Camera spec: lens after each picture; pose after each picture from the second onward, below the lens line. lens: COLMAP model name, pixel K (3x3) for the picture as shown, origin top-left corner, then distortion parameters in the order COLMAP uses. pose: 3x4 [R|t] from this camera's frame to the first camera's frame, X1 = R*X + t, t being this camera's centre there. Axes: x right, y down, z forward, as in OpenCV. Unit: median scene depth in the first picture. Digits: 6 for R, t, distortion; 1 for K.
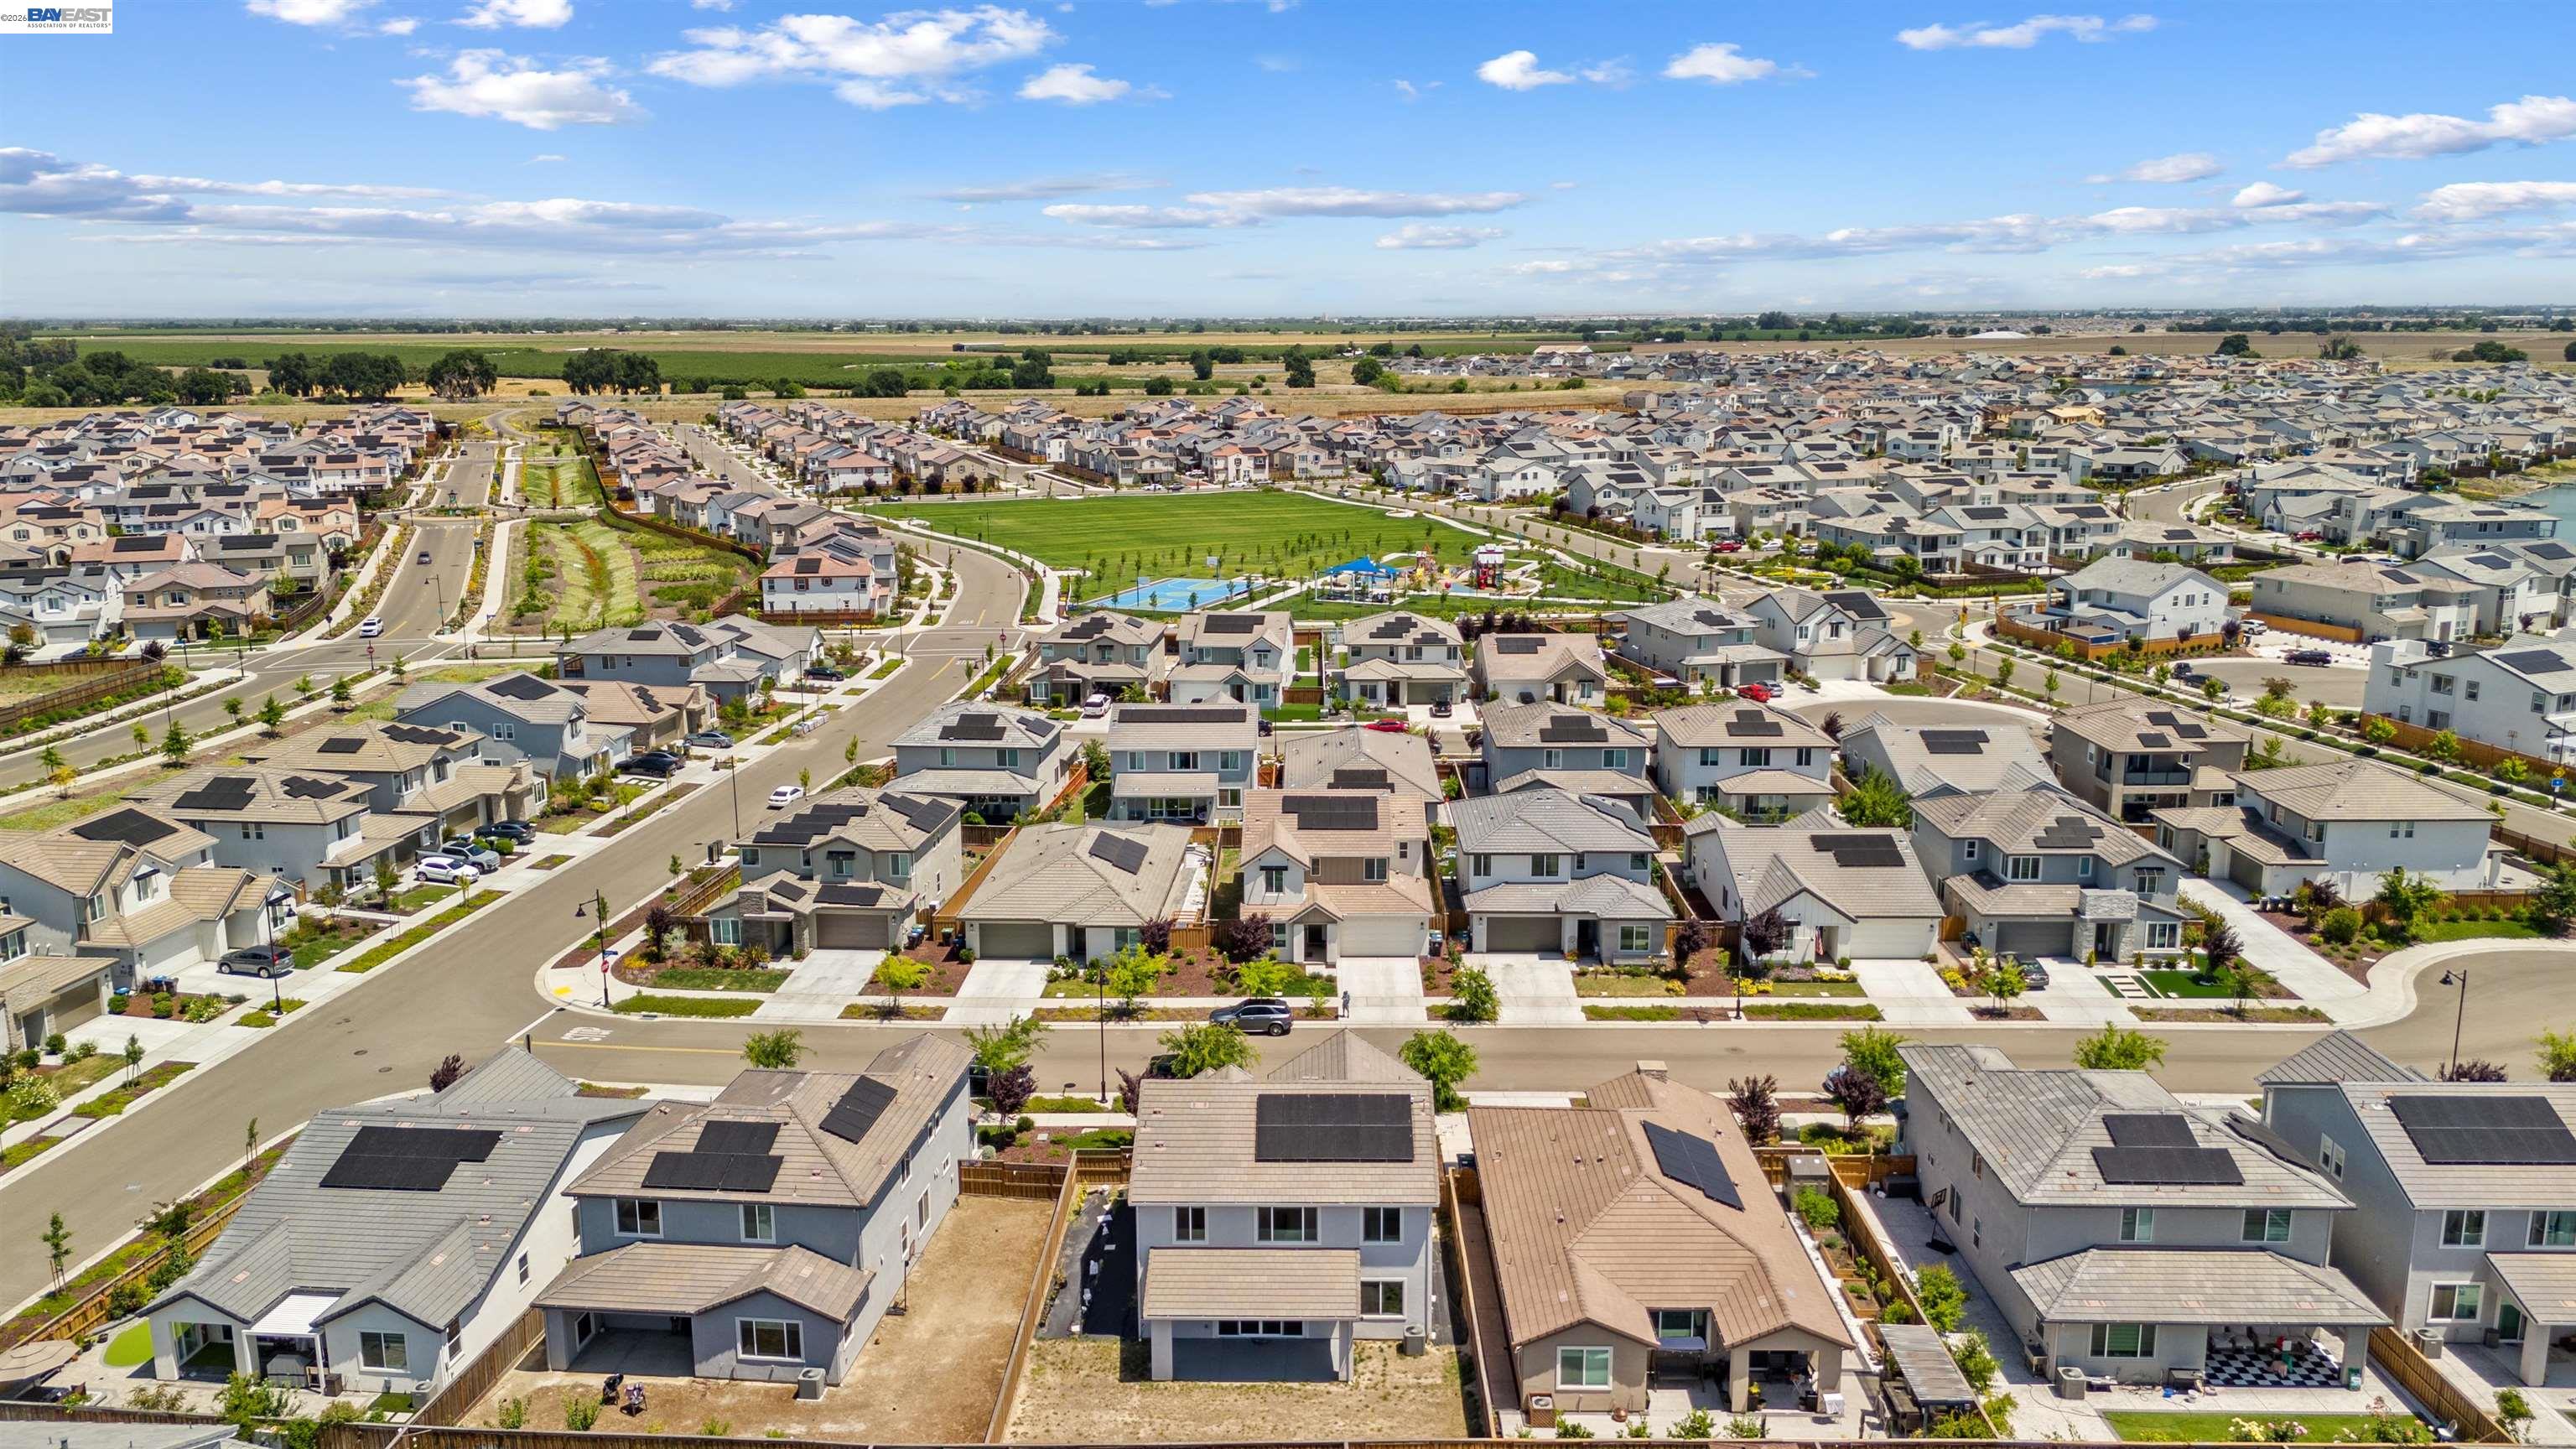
lens RADIAL K [[1957.6, 0, 1290.0], [0, 1957.6, 646.6], [0, 0, 1]] dist [0.055253, -0.006562]
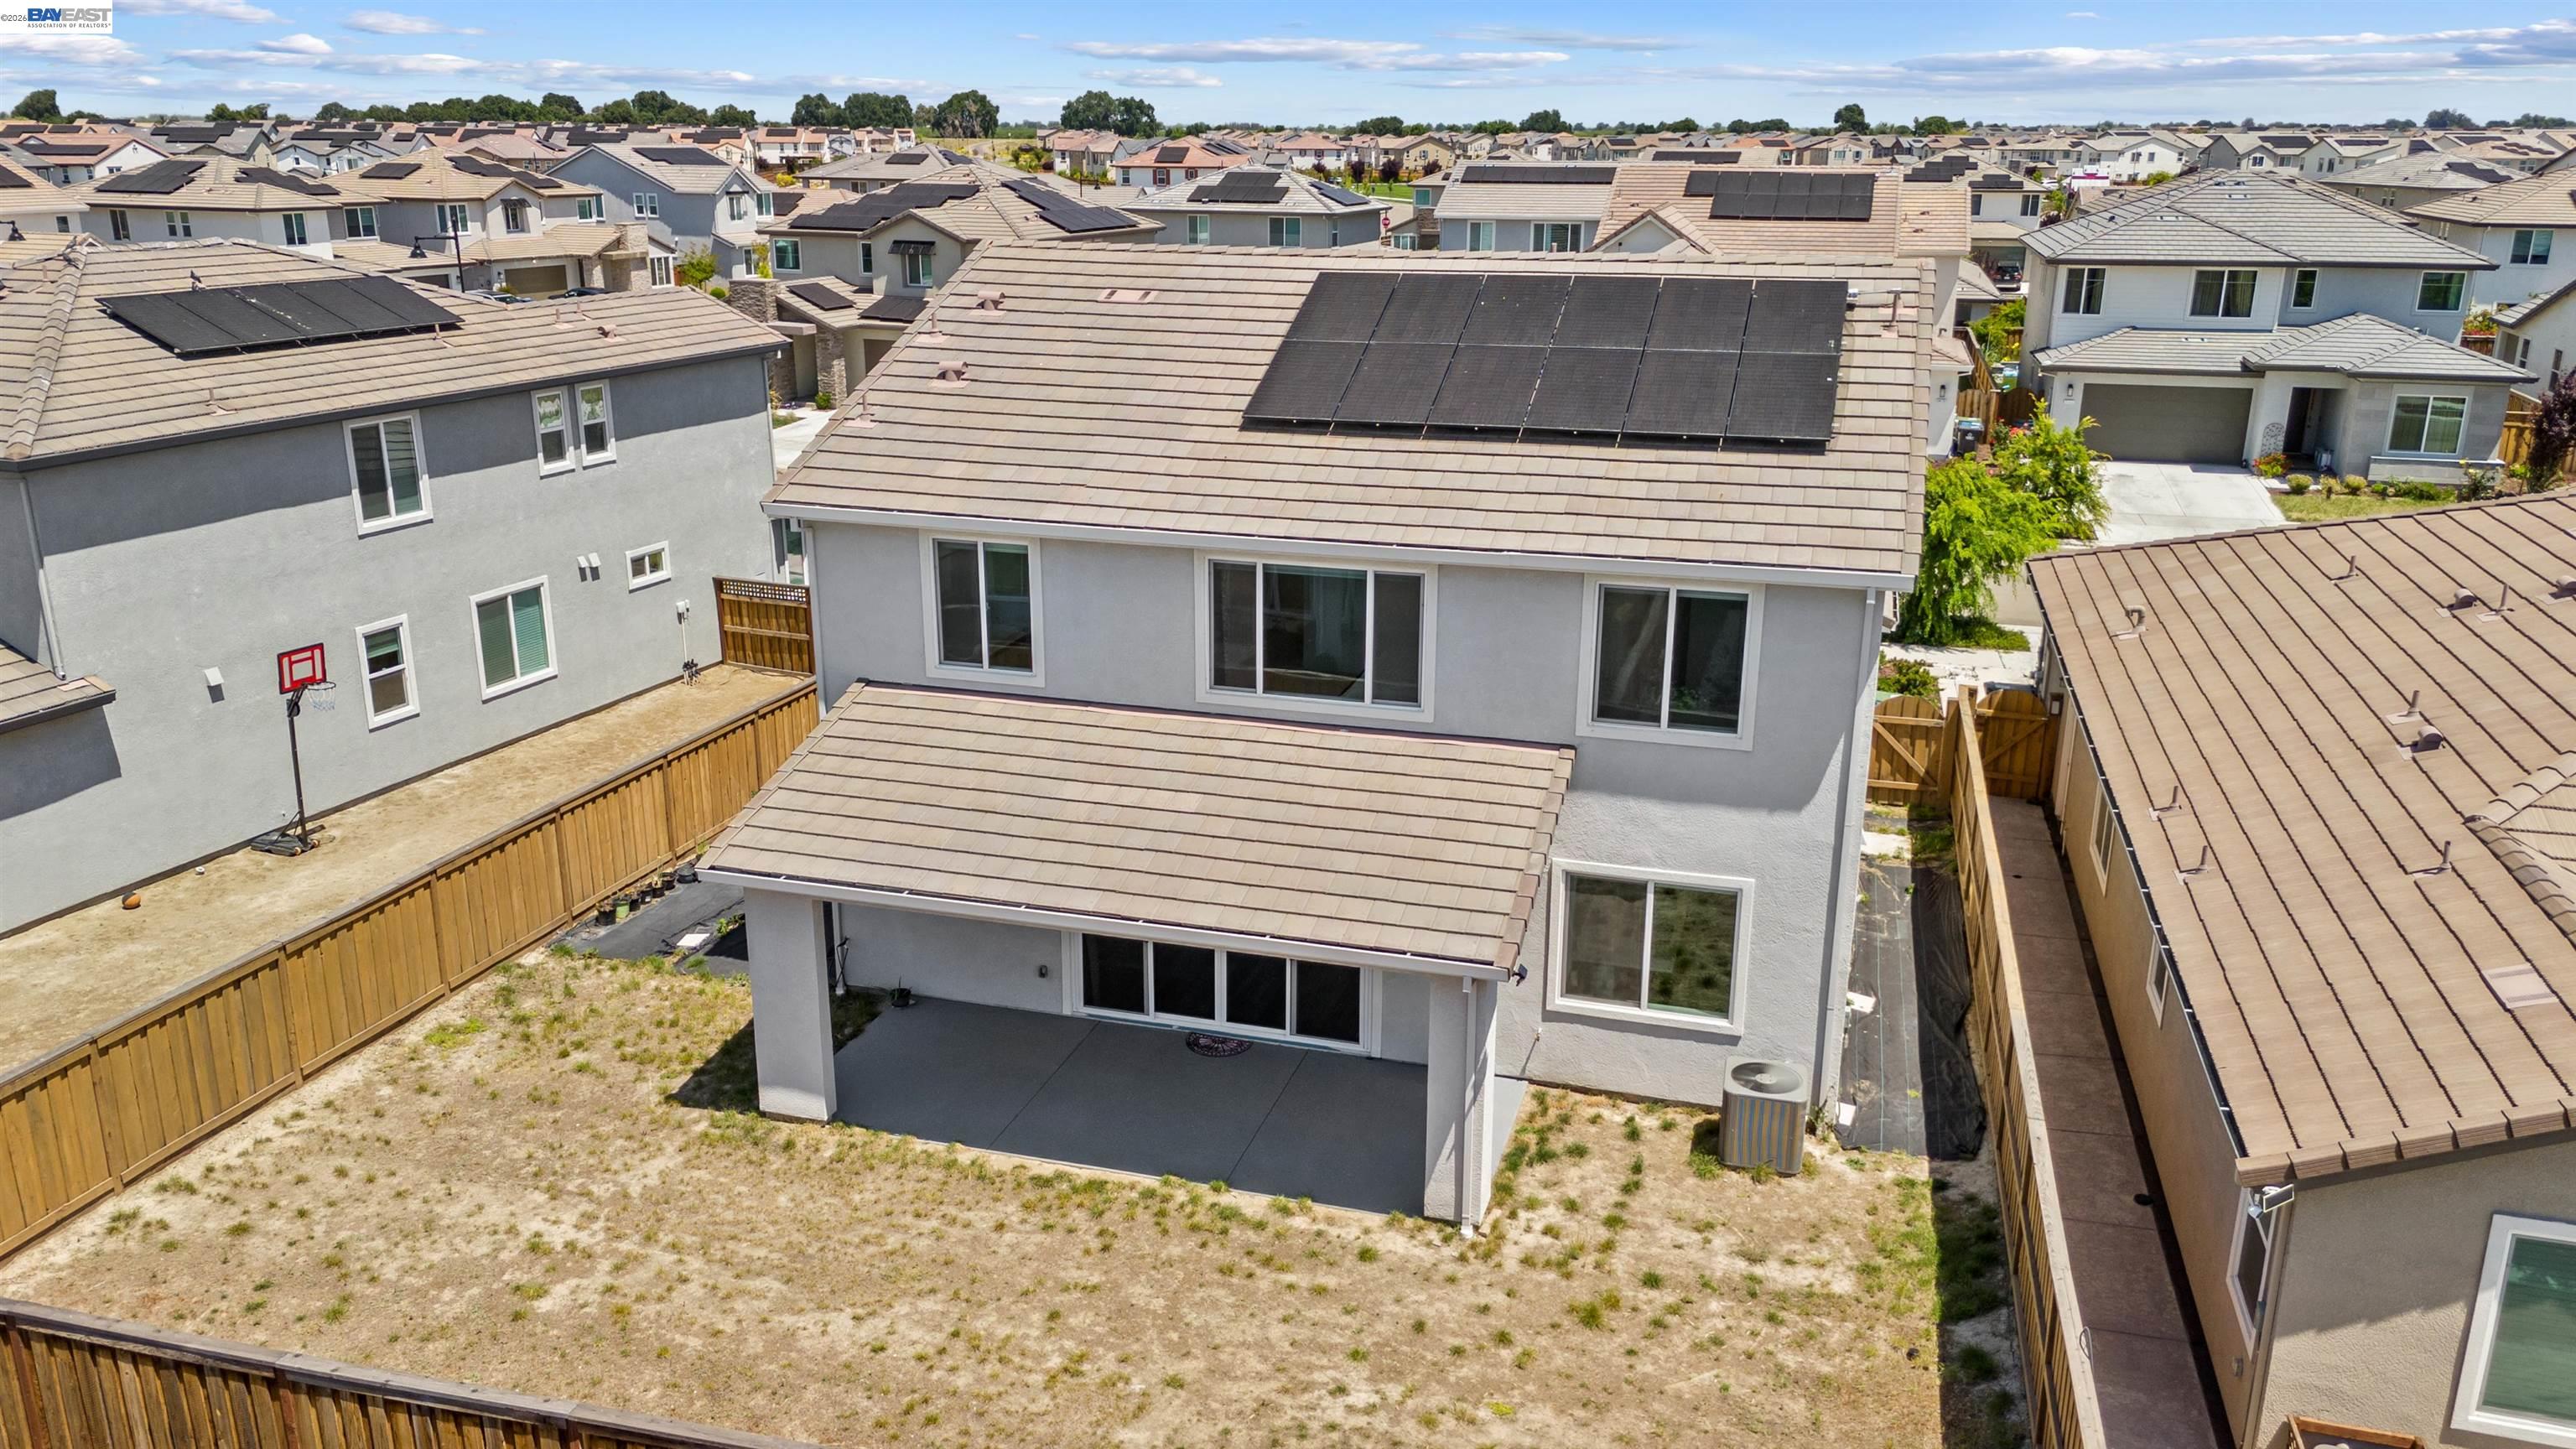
lens RADIAL K [[1929.3, 0, 1288.0], [0, 1929.3, 724.5], [0, 0, 1]] dist [0.037490, -0.006636]
pose [[0.963088, 0.087645, -0.254521, 0.047964], [-0.056882, 0.990422, 0.125816, 0.207139], [0.263110, -0.106694, 0.958848, 0.566462]]
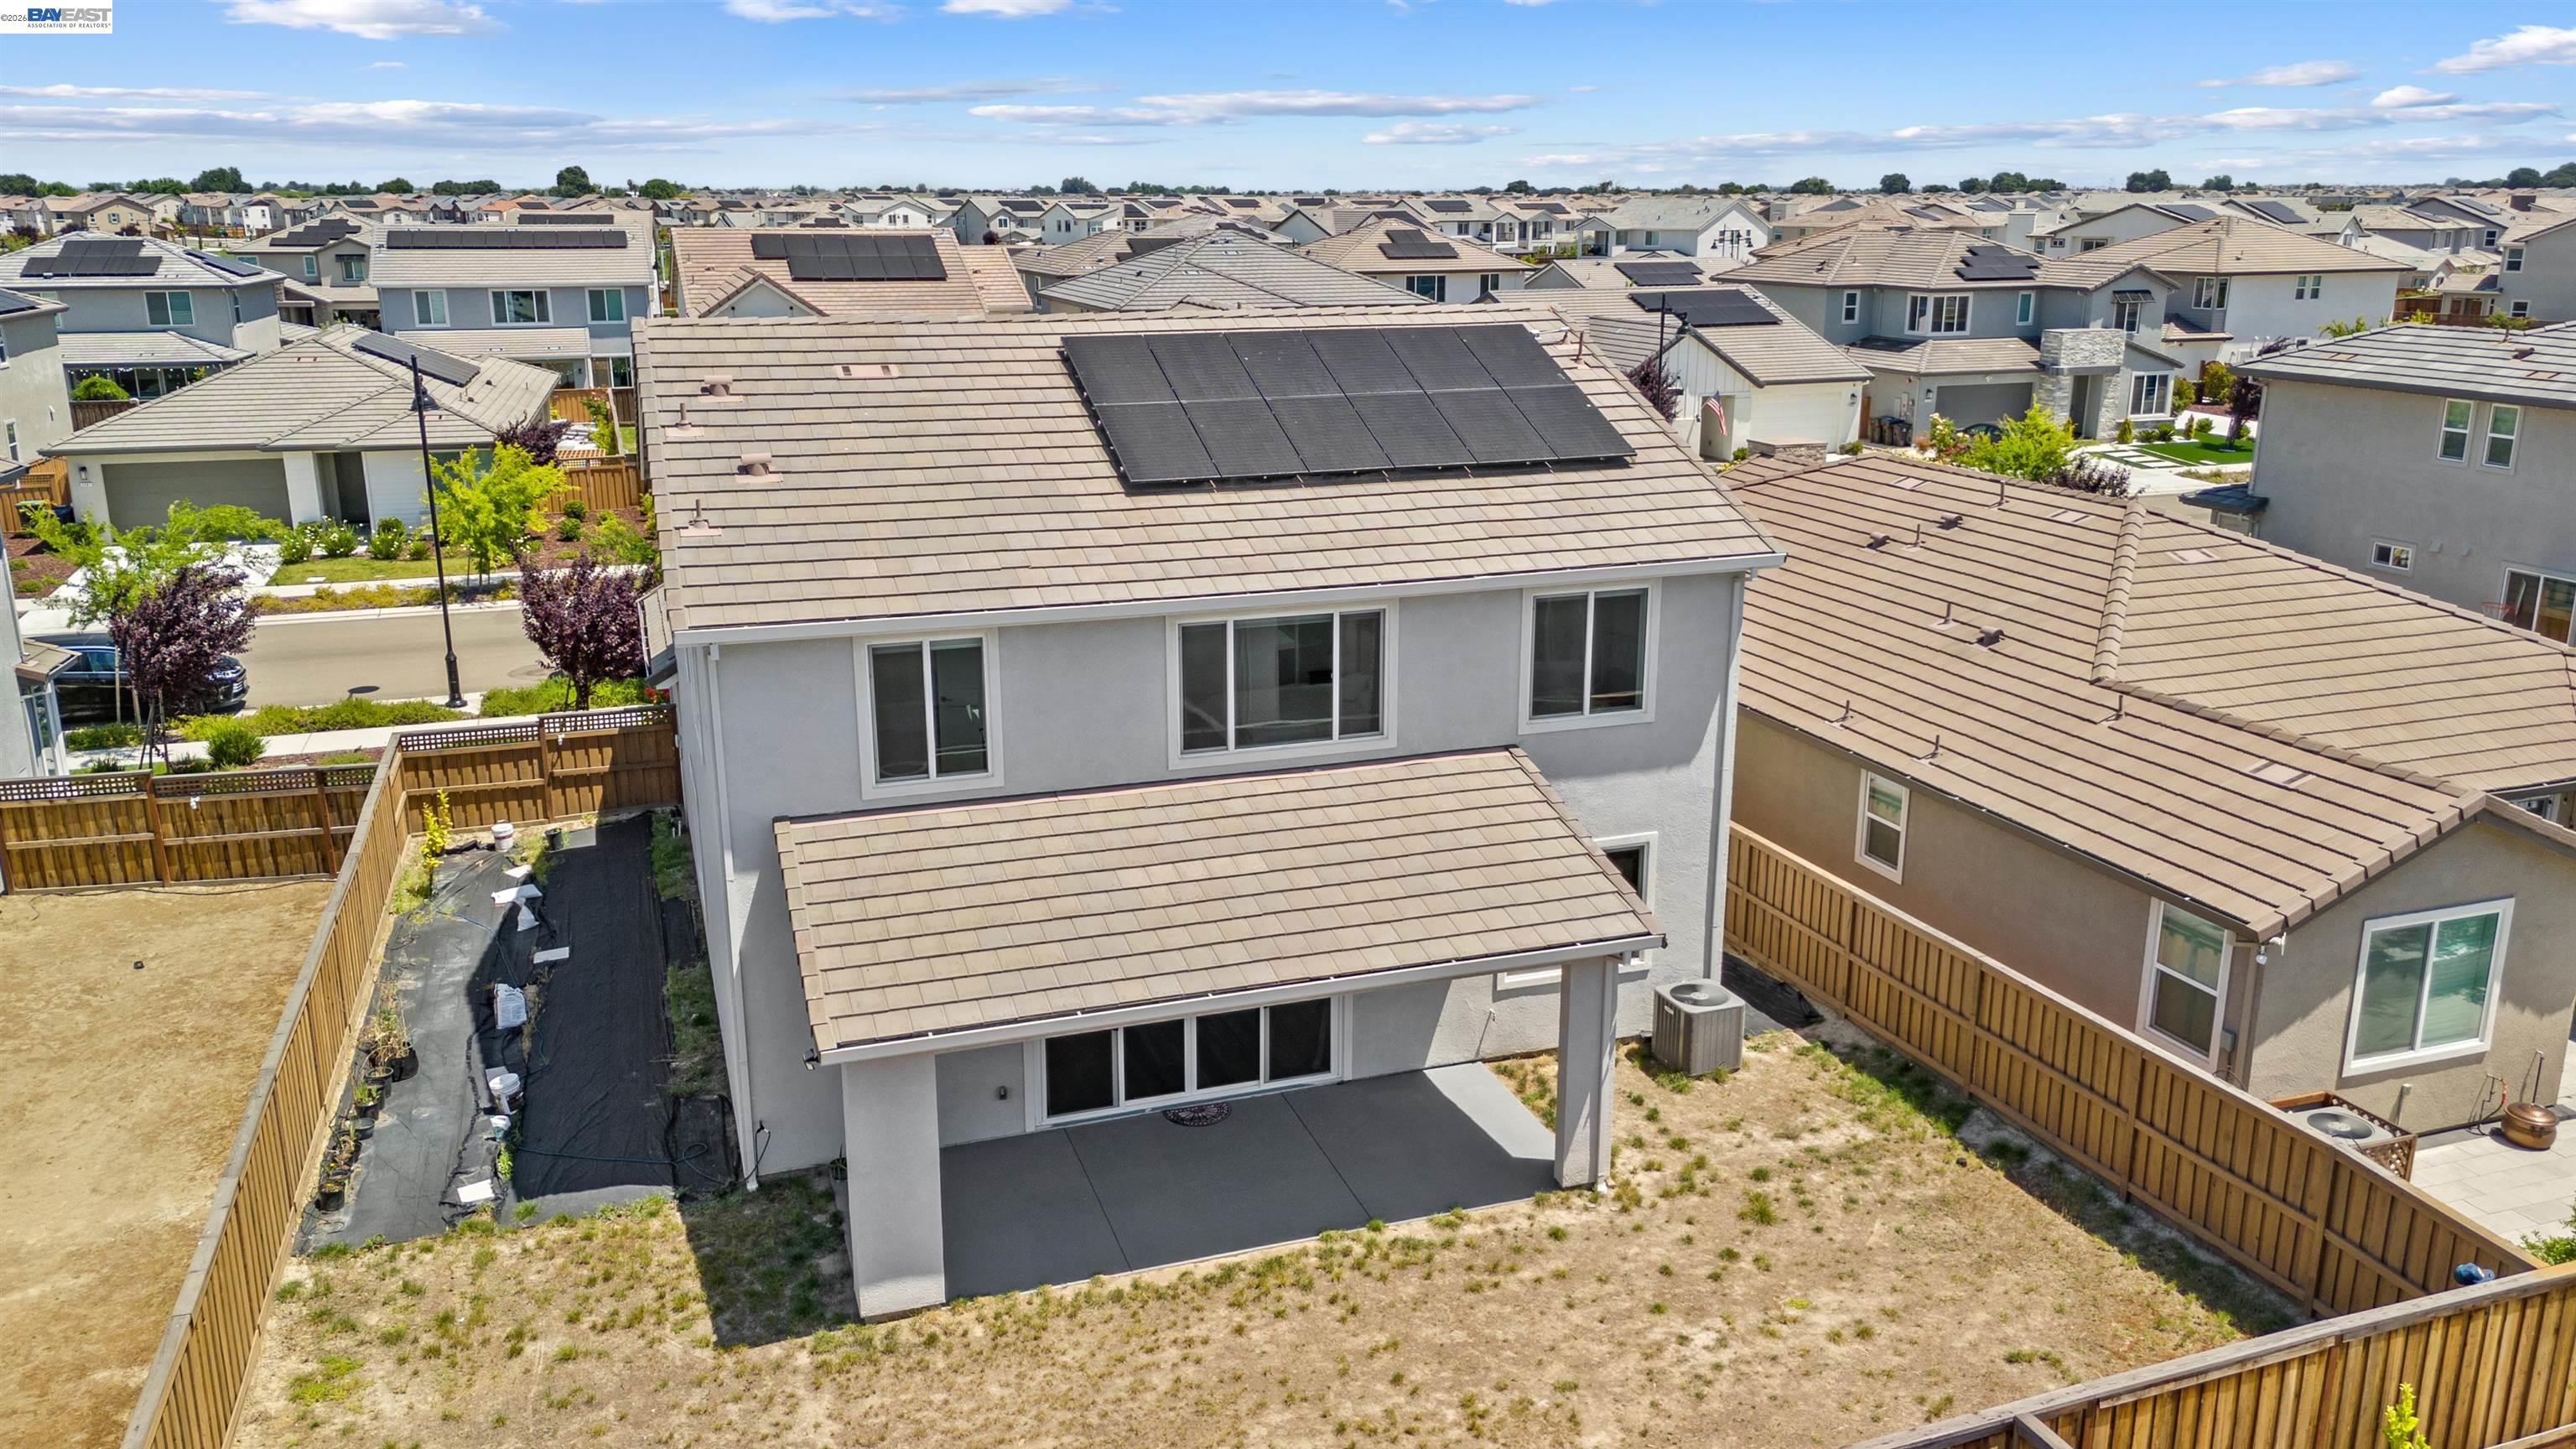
lens RADIAL K [[1929.3, 0, 1288.0], [0, 1929.3, 724.5], [0, 0, 1]] dist [0.037490, -0.006636]
pose [[0.937474, -0.088305, 0.336667, -0.069561], [0.058766, 0.993552, 0.096963, 0.207494], [-0.343058, -0.071116, 0.936618, 0.567734]]
